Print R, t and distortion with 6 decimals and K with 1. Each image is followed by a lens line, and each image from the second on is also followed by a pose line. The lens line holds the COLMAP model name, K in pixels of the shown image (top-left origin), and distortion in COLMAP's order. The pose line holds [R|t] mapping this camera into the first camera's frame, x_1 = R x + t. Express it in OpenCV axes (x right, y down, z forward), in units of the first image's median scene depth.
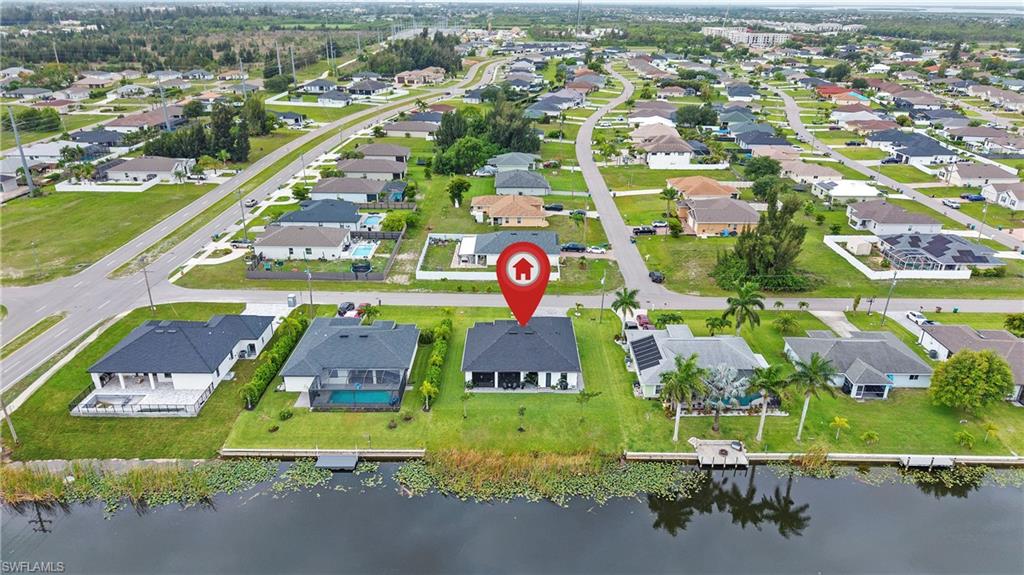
lens RADIAL K [[689.3, 0, 512.0], [0, 689.3, 287.5], [0, 0, 1]] dist [0.055710, -0.074933]
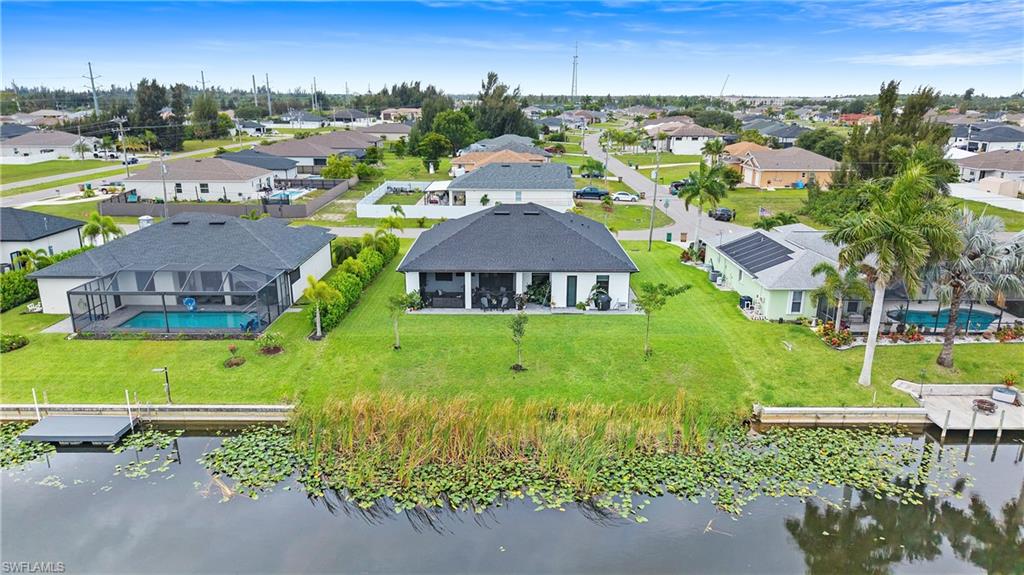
lens RADIAL K [[690.0, 0, 512.0], [0, 690.0, 287.5], [0, 0, 1]] dist [0.005170, 0.001990]
pose [[0.999978, -0.003613, 0.005645, 0.004637], [0.004279, 0.992403, -0.122954, 0.135729], [-0.005157, 0.122975, 0.992396, 0.354096]]
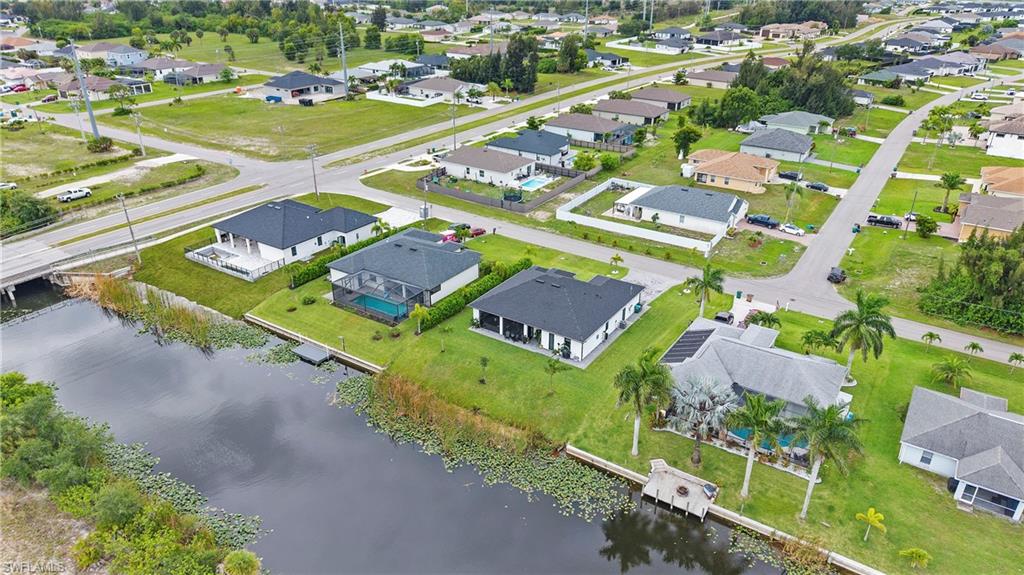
lens RADIAL K [[689.3, 0, 512.0], [0, 689.3, 287.5], [0, 0, 1]] dist [0.055710, -0.074933]
pose [[0.835312, 0.236975, -0.496081, 0.294703], [-0.211465, 0.971404, 0.107964, -0.009165], [0.507480, 0.014720, 0.861538, 0.167783]]
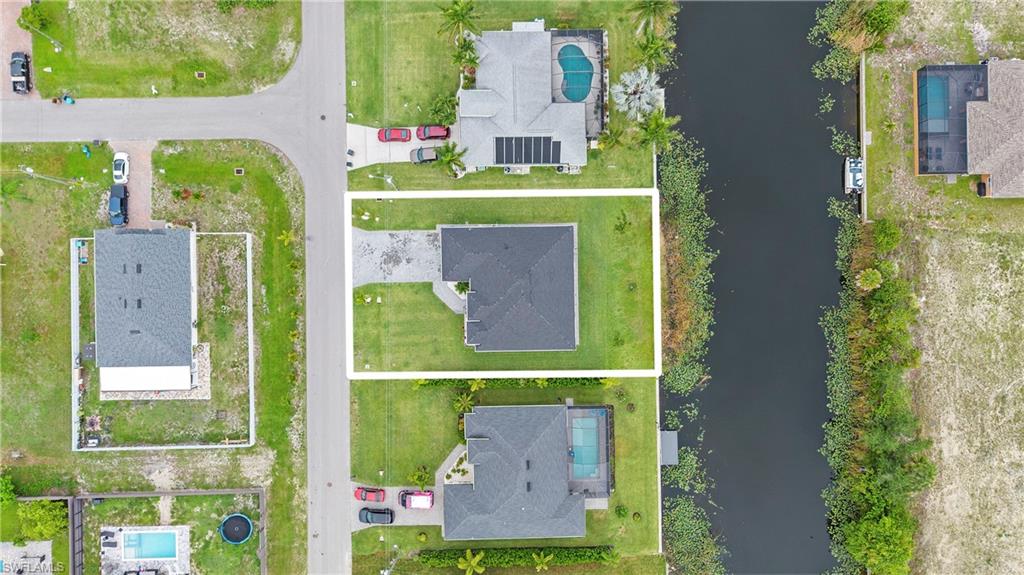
lens RADIAL K [[689.3, 0, 512.0], [0, 689.3, 287.5], [0, 0, 1]] dist [0.055710, -0.074933]
pose [[-0.020848, -0.999769, -0.005312, 0.014729], [0.360856, -0.012479, 0.932538, -0.564523], [-0.932389, 0.017524, 0.361033, 0.508549]]
